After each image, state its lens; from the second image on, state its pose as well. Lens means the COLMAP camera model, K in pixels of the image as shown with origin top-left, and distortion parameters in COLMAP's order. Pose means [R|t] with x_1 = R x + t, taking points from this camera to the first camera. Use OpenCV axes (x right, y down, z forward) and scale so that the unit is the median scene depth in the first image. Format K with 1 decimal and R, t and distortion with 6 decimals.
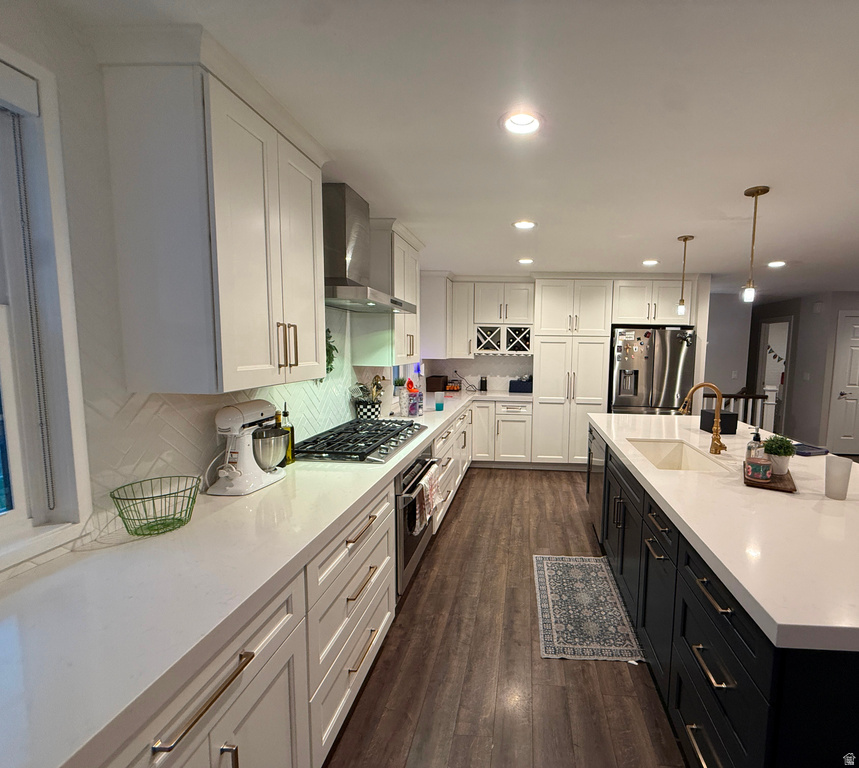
lens RADIAL K [[446.4, 0, 430.4], [0, 446.4, 383.5], [0, 0, 1]] dist [-0.004791, 0.000648]
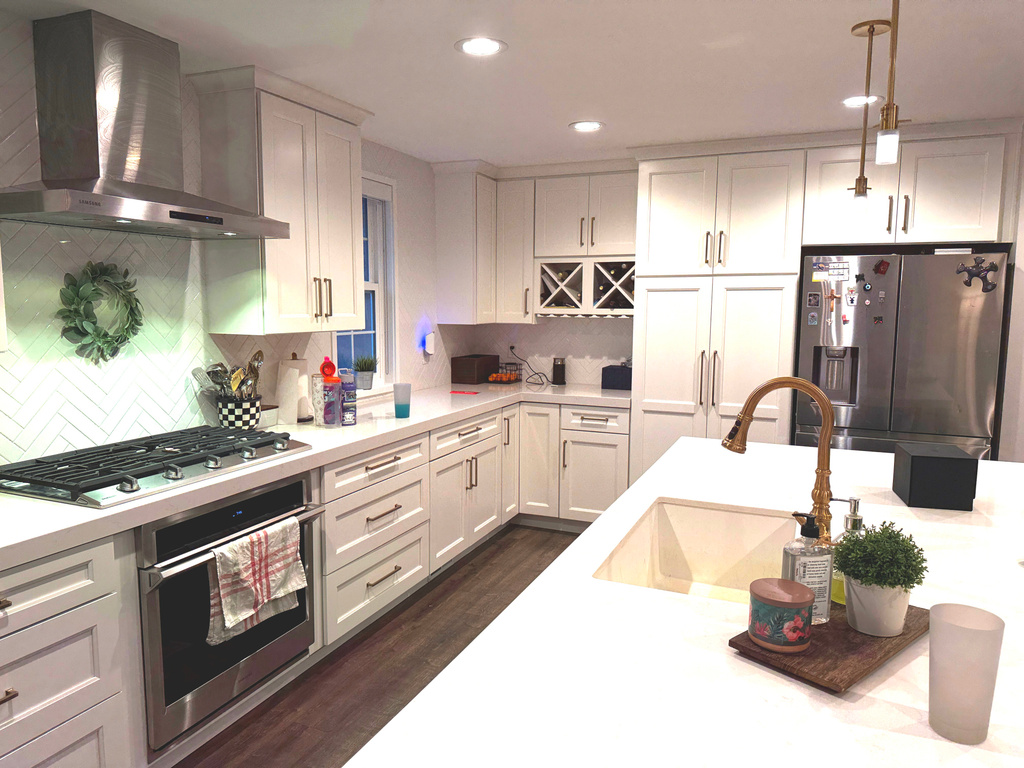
lens RADIAL K [[713.5, 0, 512.1], [0, 713.5, 388.5], [0, 0, 1]] dist [0.034370, -0.008362]
pose [[0.940758, 0.028644, -0.337868, 0.367183], [-0.019859, 0.999370, 0.029431, -0.002658], [0.338498, -0.020977, 0.940733, 0.187882]]
